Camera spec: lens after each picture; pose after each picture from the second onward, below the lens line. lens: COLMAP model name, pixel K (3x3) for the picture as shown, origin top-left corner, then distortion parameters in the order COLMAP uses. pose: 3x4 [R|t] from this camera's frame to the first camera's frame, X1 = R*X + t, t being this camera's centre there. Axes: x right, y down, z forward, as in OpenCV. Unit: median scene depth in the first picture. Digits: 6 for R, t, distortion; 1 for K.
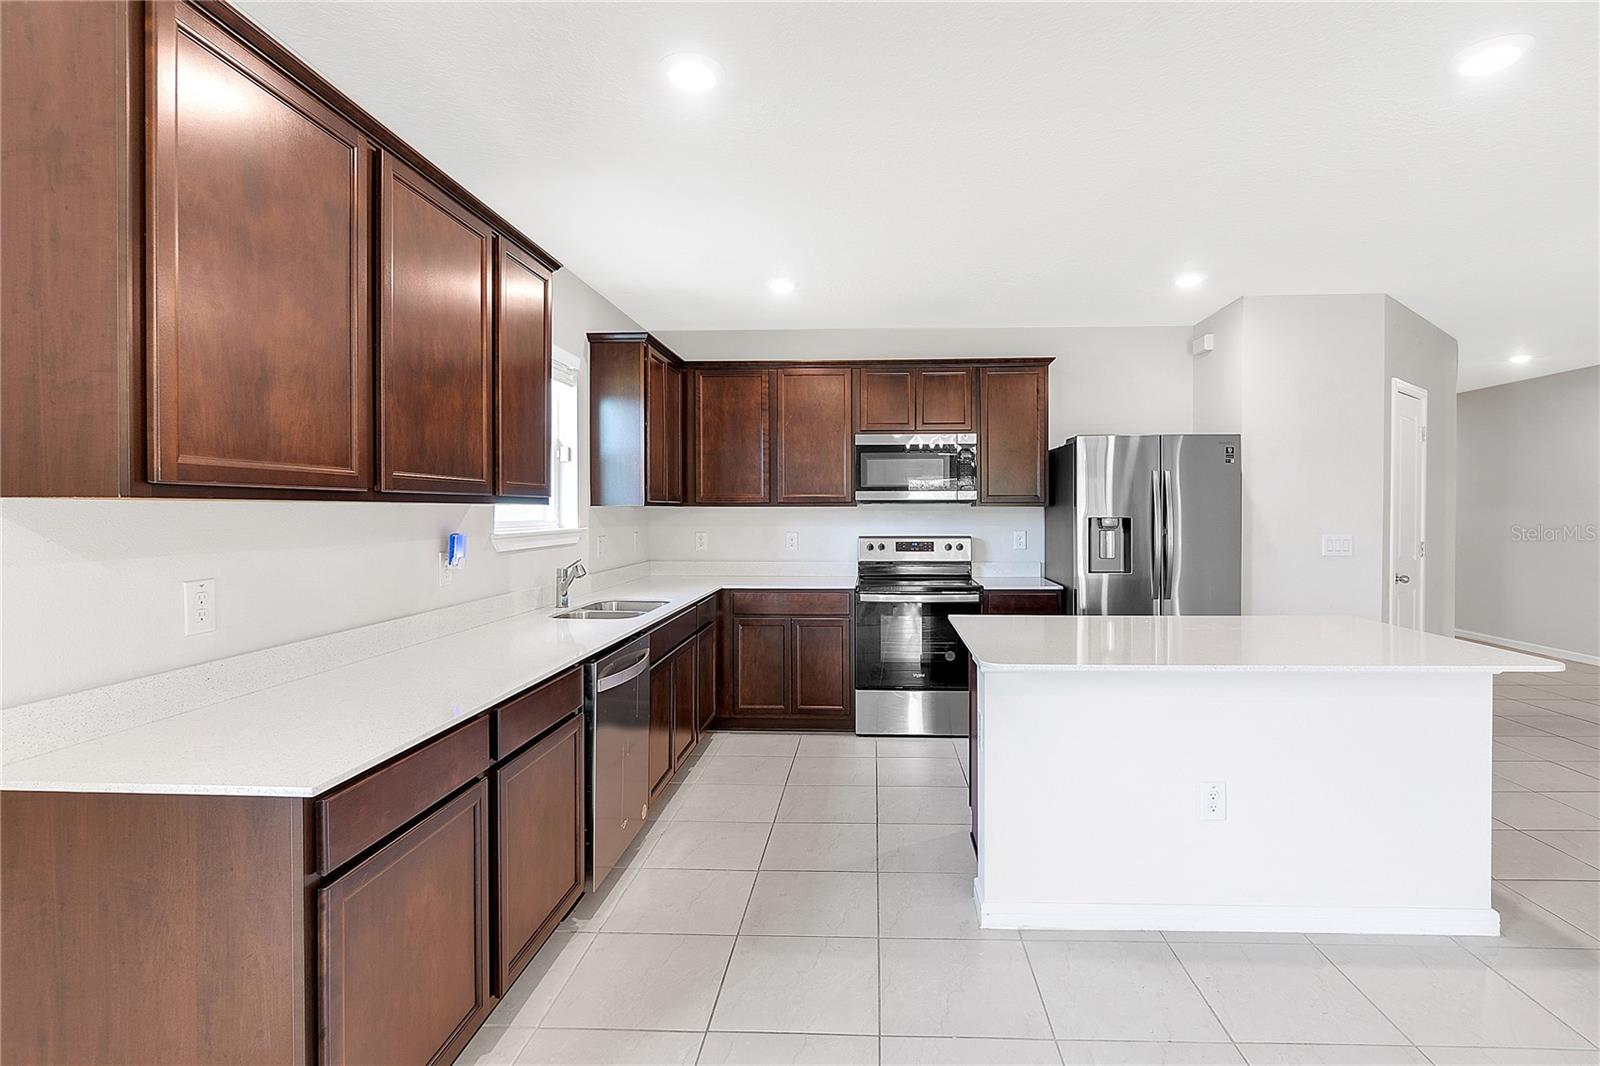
lens RADIAL K [[775.7, 0, 852.9], [0, 775.7, 519.9], [0, 0, 1]] dist [-0.002071, -0.000146]
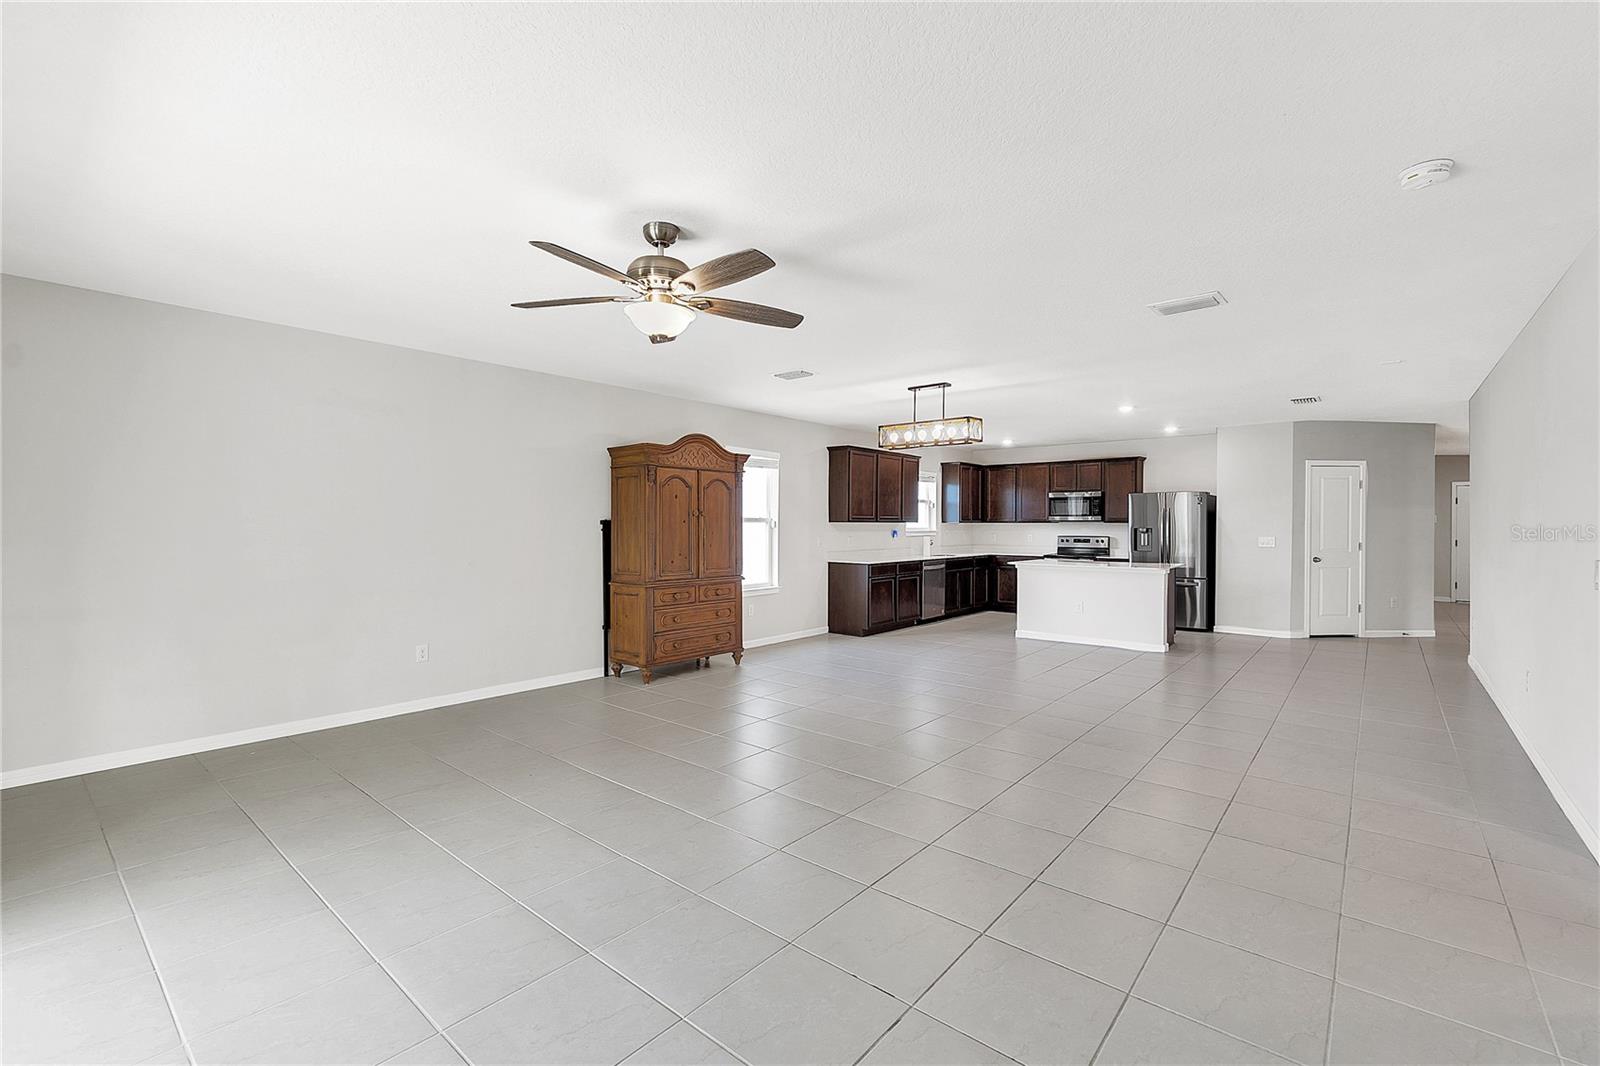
lens RADIAL K [[696.8, 0, 800.0], [0, 696.8, 533.0], [0, 0, 1]] dist [-0.003016, 0.000046]
pose [[0.785295, 0.011880, -0.619007, 0.736638], [-0.010757, 0.999927, 0.005544, 0.010021], [0.619028, 0.002305, 0.785366, -1.175326]]
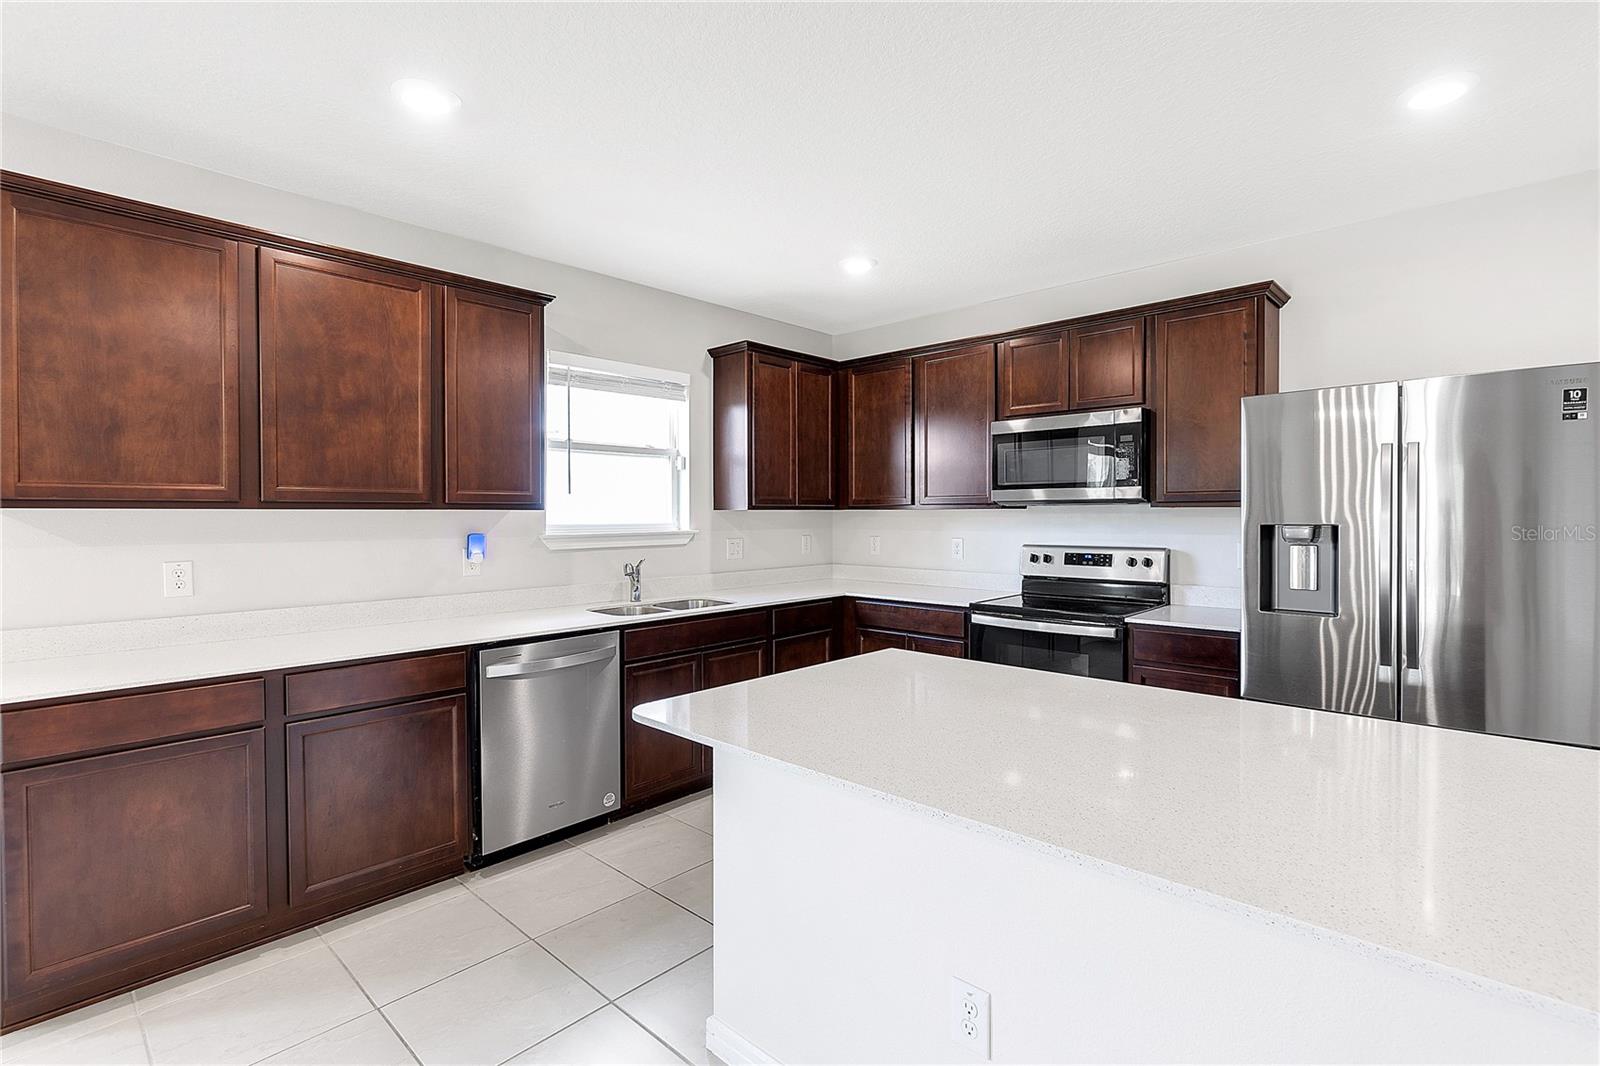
lens RADIAL K [[746.5, 0, 799.2], [0, 746.5, 528.0], [0, 0, 1]] dist [-0.003937, -0.000376]
pose [[0.750853, 0.010900, -0.660380, 0.379926], [-0.005562, 0.999933, 0.010180, -0.003417], [0.660446, -0.003971, 0.750863, 0.261294]]
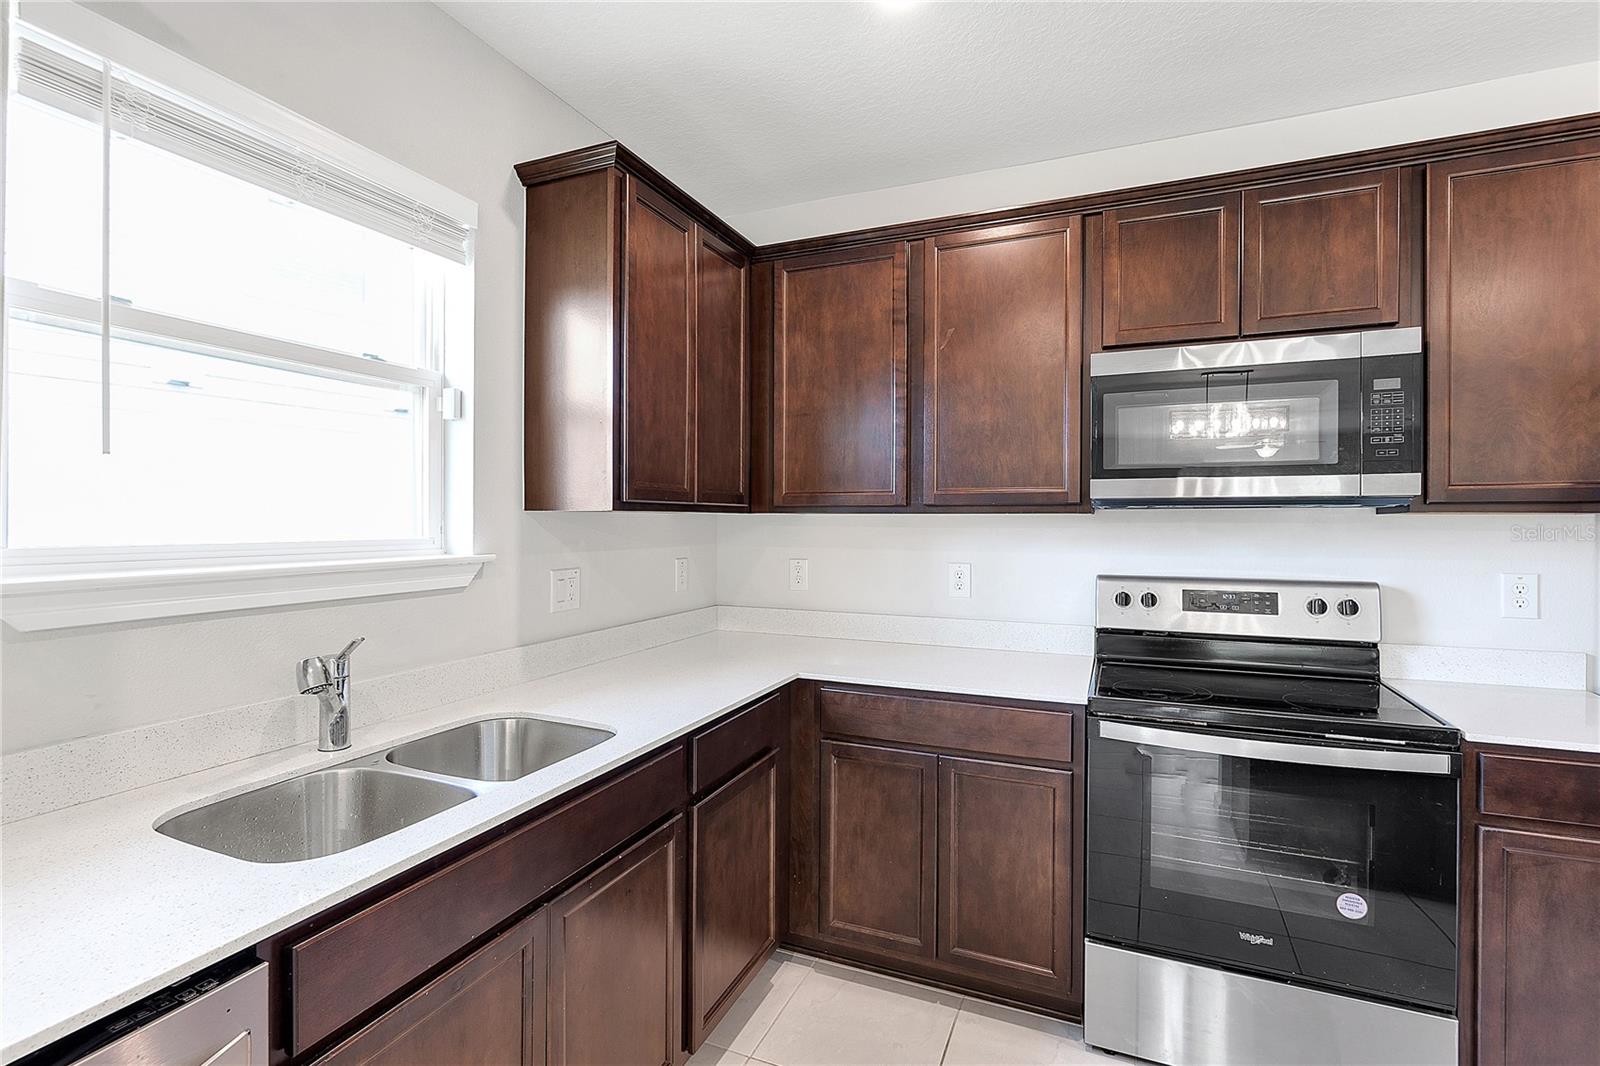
lens RADIAL K [[746.5, 0, 799.2], [0, 746.5, 528.0], [0, 0, 1]] dist [-0.003937, -0.000376]
pose [[0.930984, 0.007333, -0.364987, 0.004441], [-0.008879, 0.999957, -0.002557, -0.005822], [0.364953, 0.005622, 0.931009, 0.533983]]
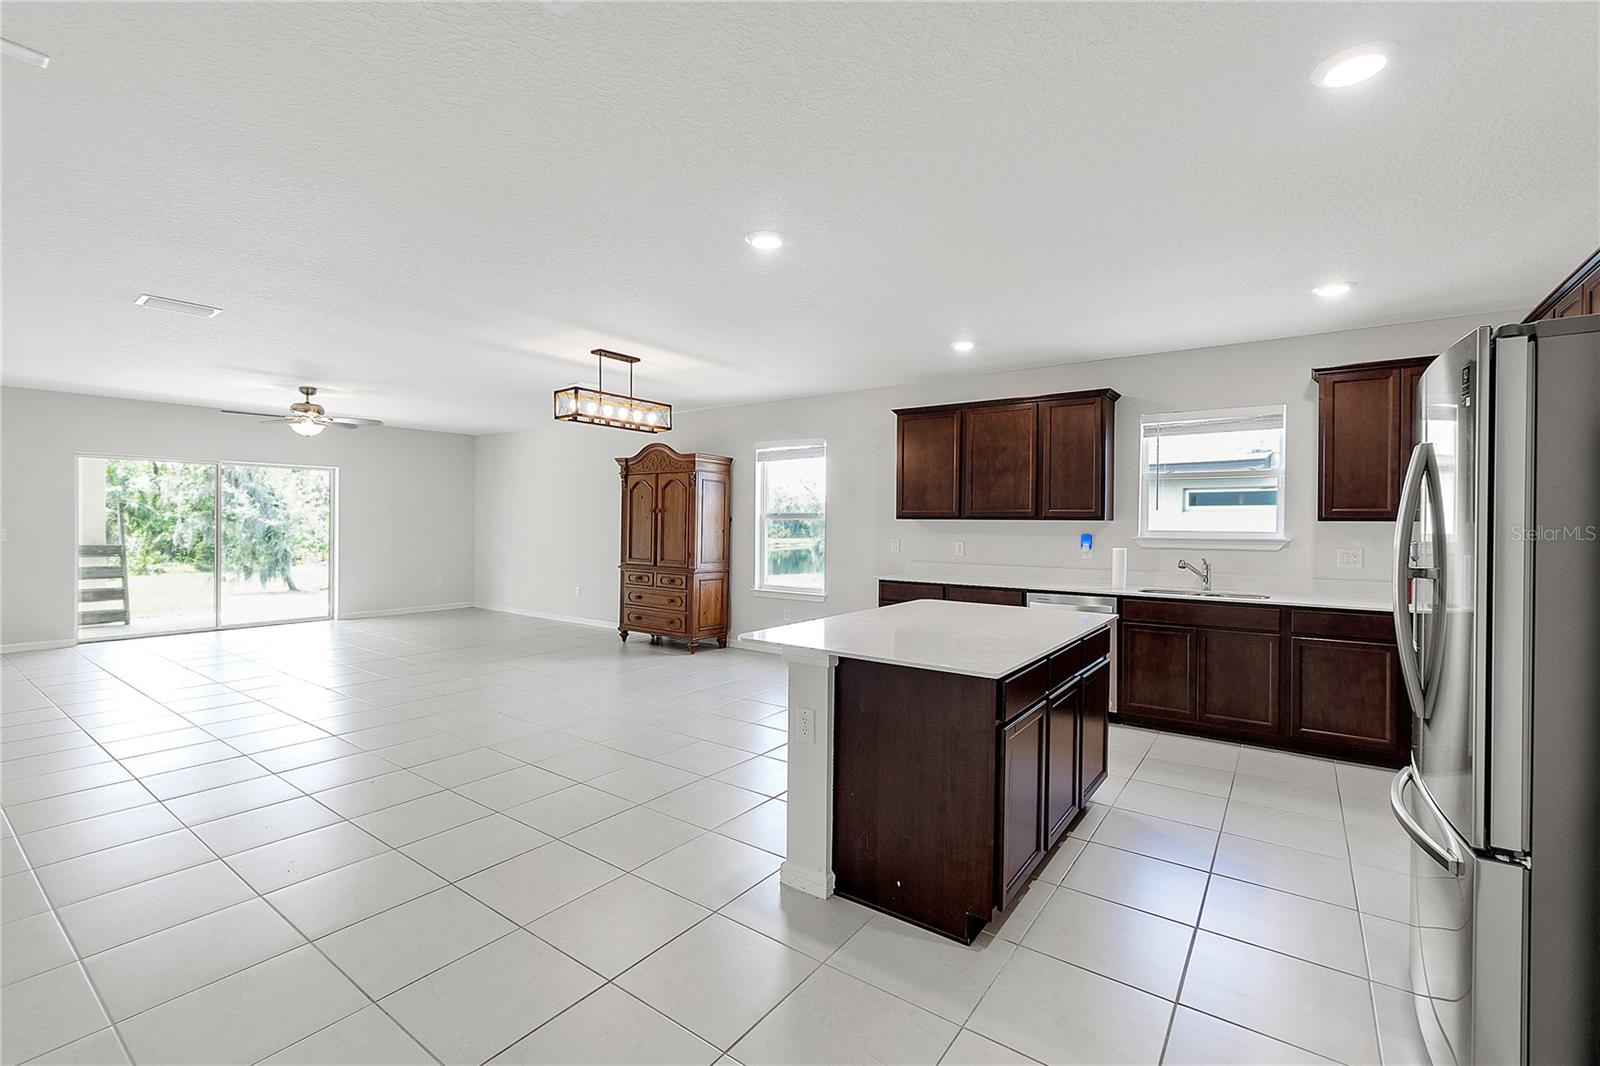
lens RADIAL K [[696.8, 0, 800.0], [0, 696.8, 533.0], [0, 0, 1]] dist [-0.003016, 0.000046]
pose [[-0.564709, 0.012854, -0.825190, 0.858501], [-0.015691, 0.999531, 0.026308, -0.013452], [0.825141, 0.027804, -0.564242, 0.827180]]
